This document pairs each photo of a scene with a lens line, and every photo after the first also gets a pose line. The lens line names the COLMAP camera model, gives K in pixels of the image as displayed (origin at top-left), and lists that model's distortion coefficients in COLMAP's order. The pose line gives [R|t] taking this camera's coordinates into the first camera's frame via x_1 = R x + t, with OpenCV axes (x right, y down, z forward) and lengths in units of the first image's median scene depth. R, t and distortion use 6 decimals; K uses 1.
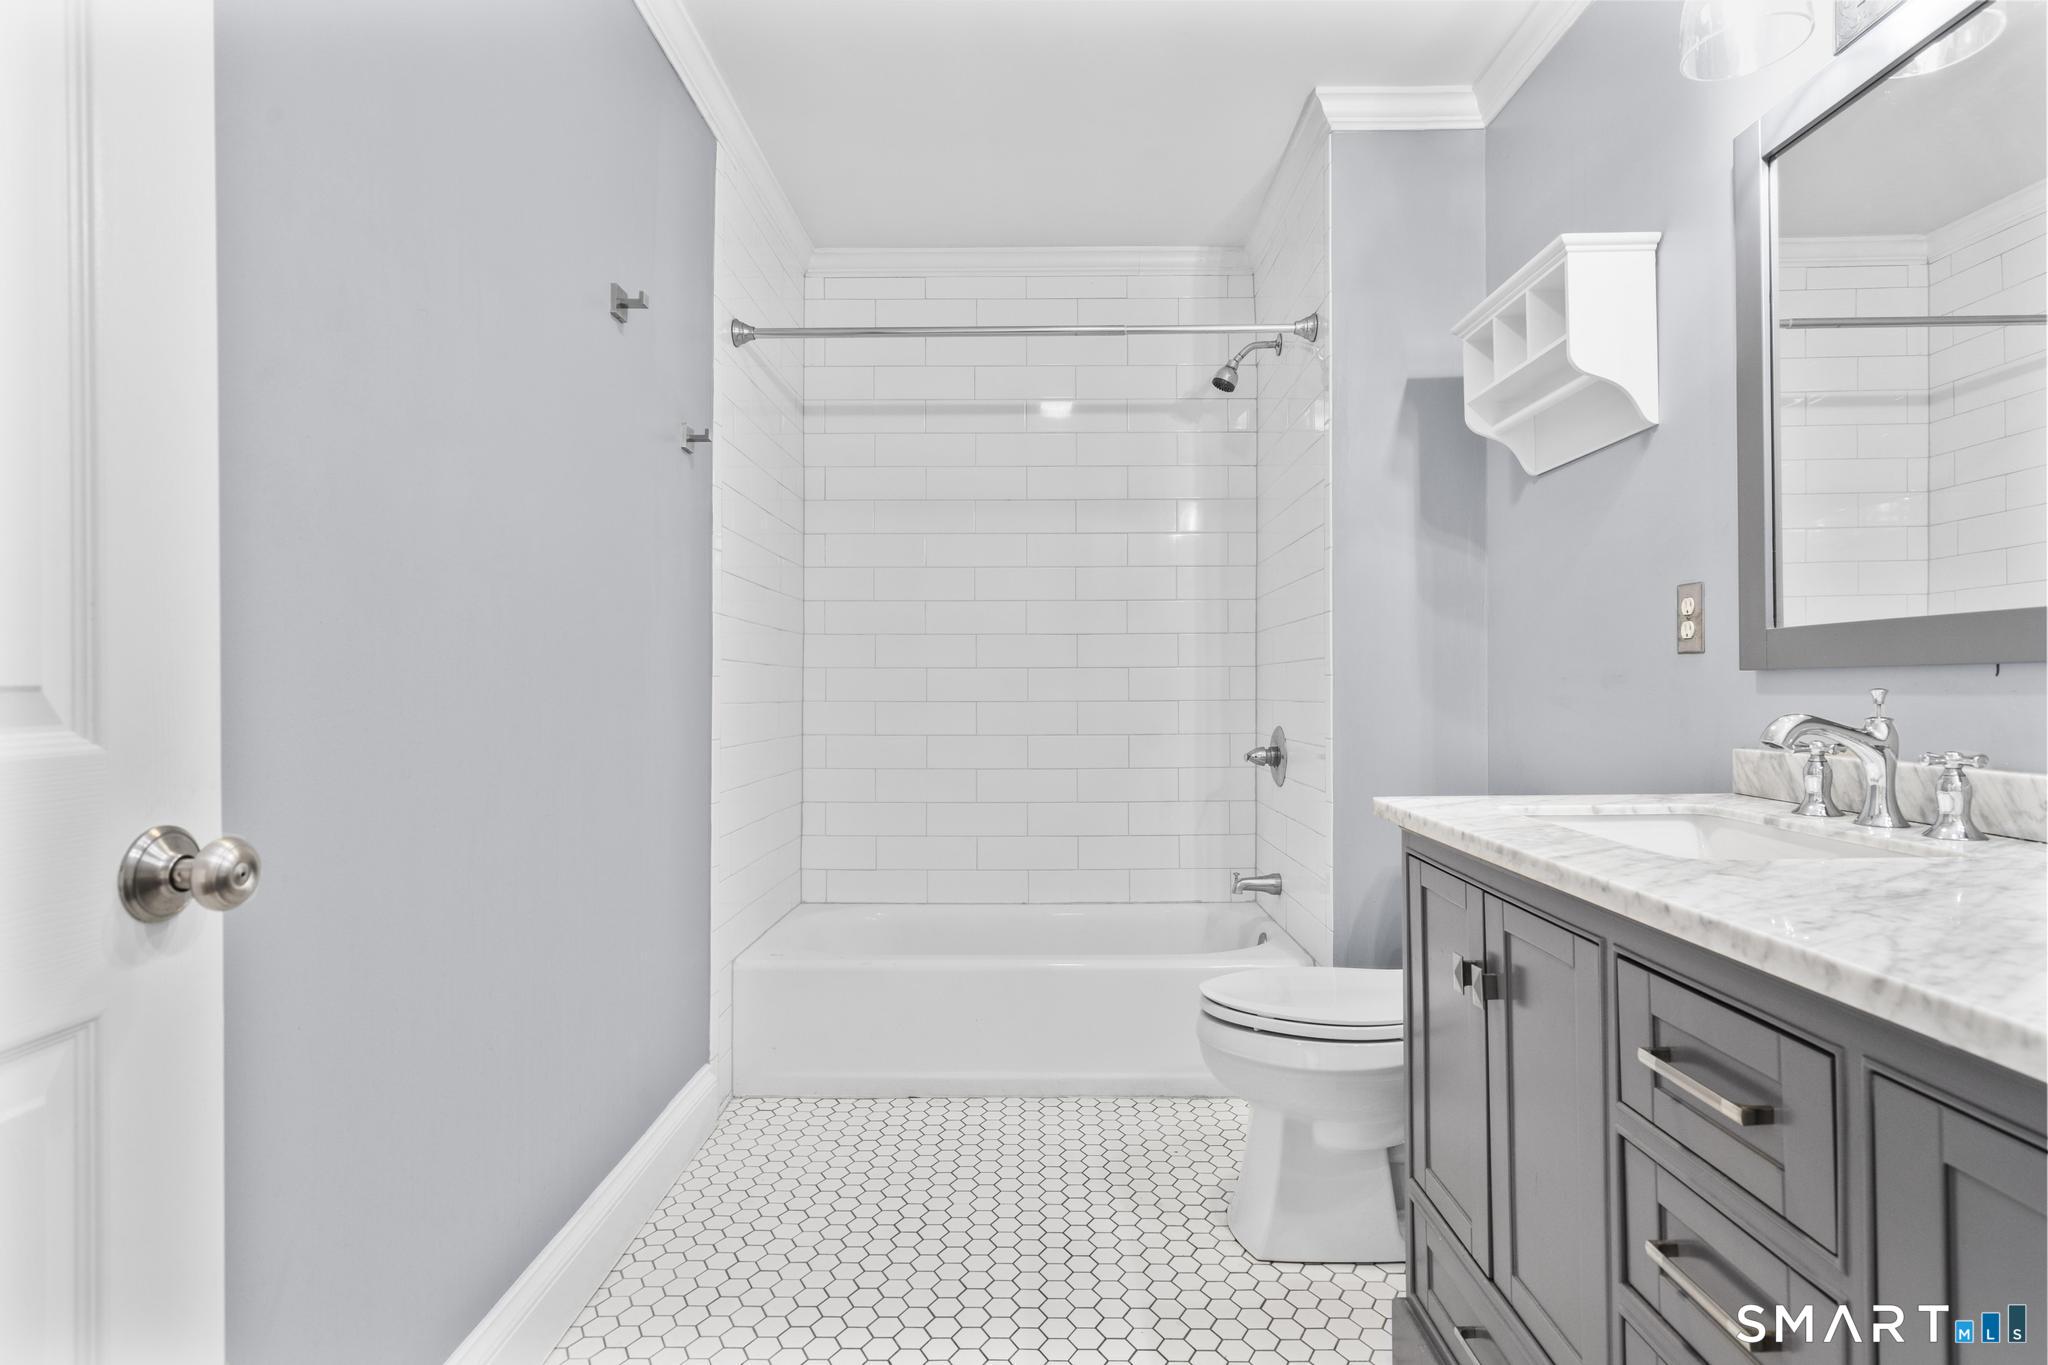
lens RADIAL K [[1051.3, 0, 1028.0], [0, 1051.3, 680.8], [0, 0, 1]] dist [0.002741, 0.003413]
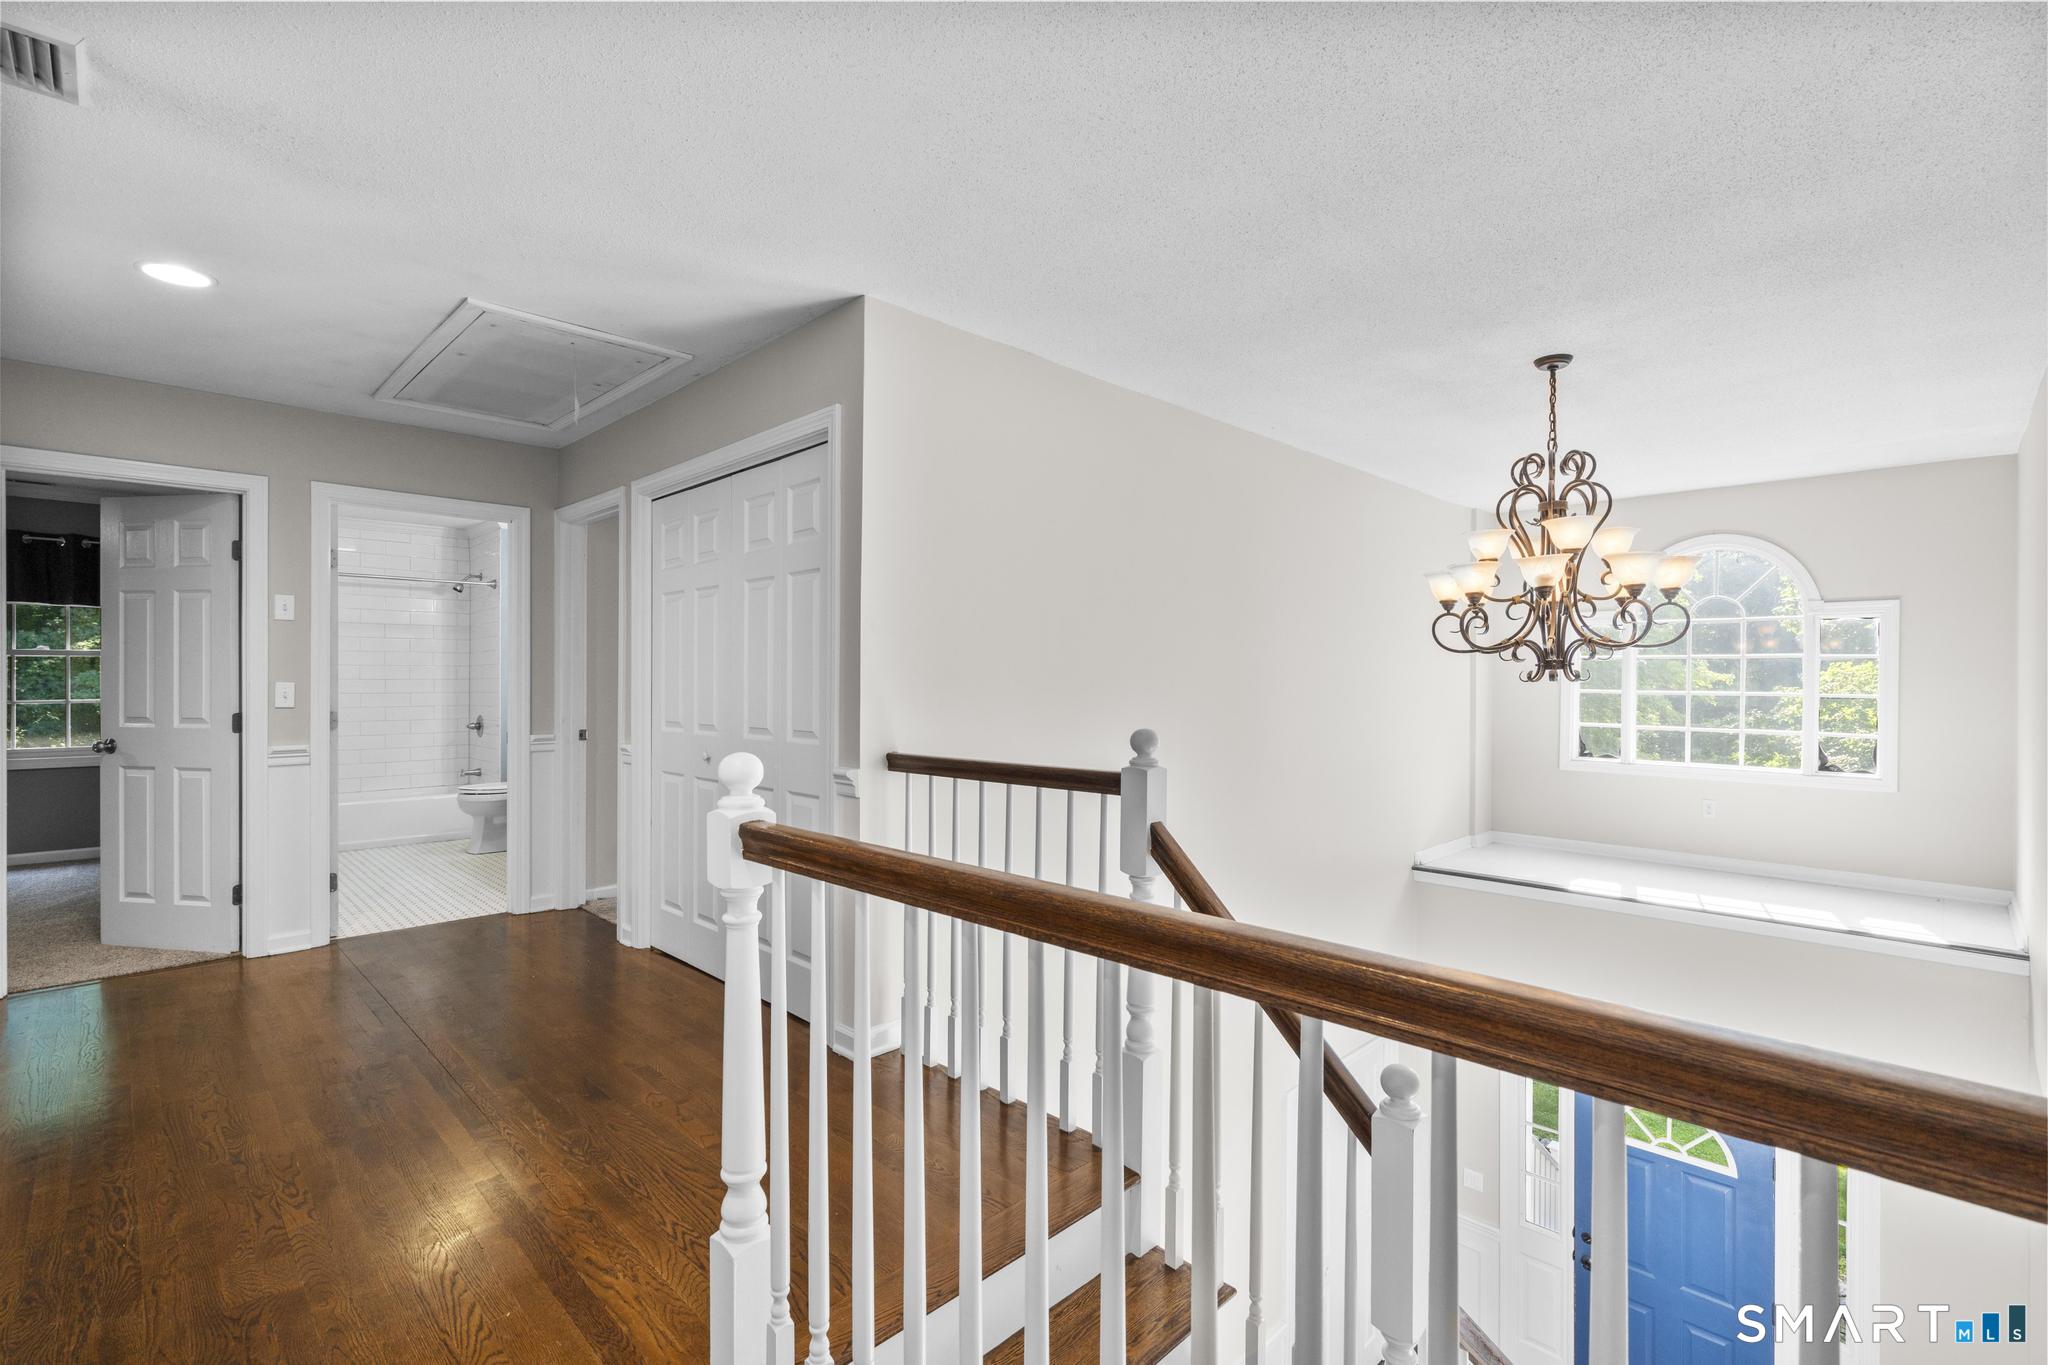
lens RADIAL K [[932.4, 0, 1025.6], [0, 932.4, 682.1], [0, 0, 1]] dist [0.006611, -0.000192]
pose [[0.713429, -0.000507, 0.700727, -0.707184], [-0.007799, 0.999932, 0.008664, -0.117975], [-0.700684, -0.011646, 0.713377, -2.702982]]
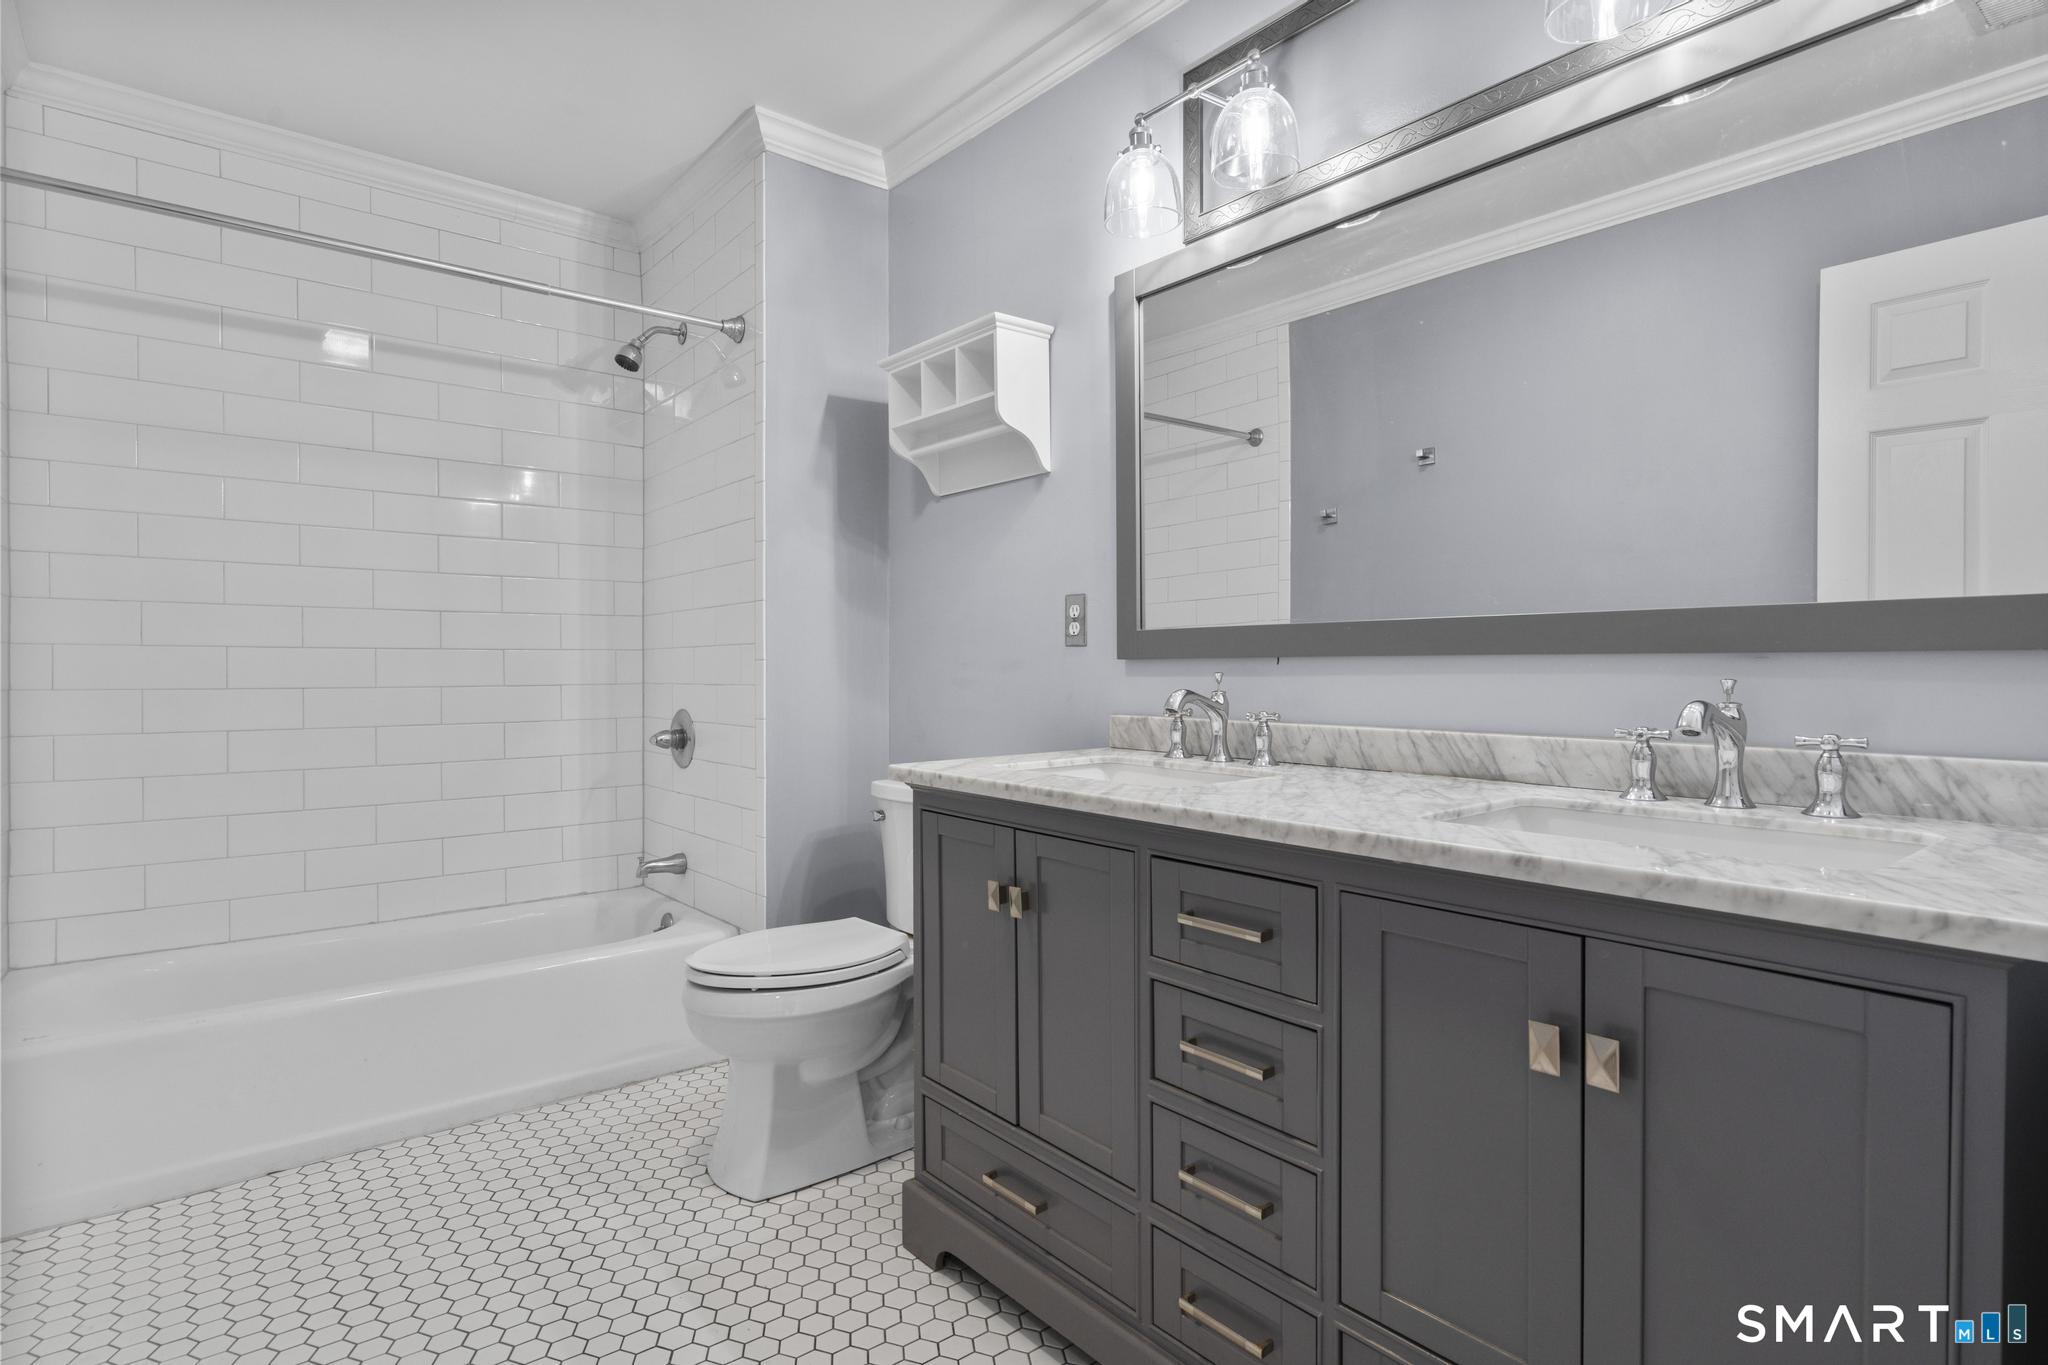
lens RADIAL K [[1051.3, 0, 1030.3], [0, 1051.3, 683.4], [0, 0, 1]] dist [0.002741, 0.003413]
pose [[0.768830, -0.007049, 0.639414, -0.235667], [-0.004240, 0.999861, 0.016121, 0.000100], [-0.639439, -0.015105, 0.768693, -0.001142]]
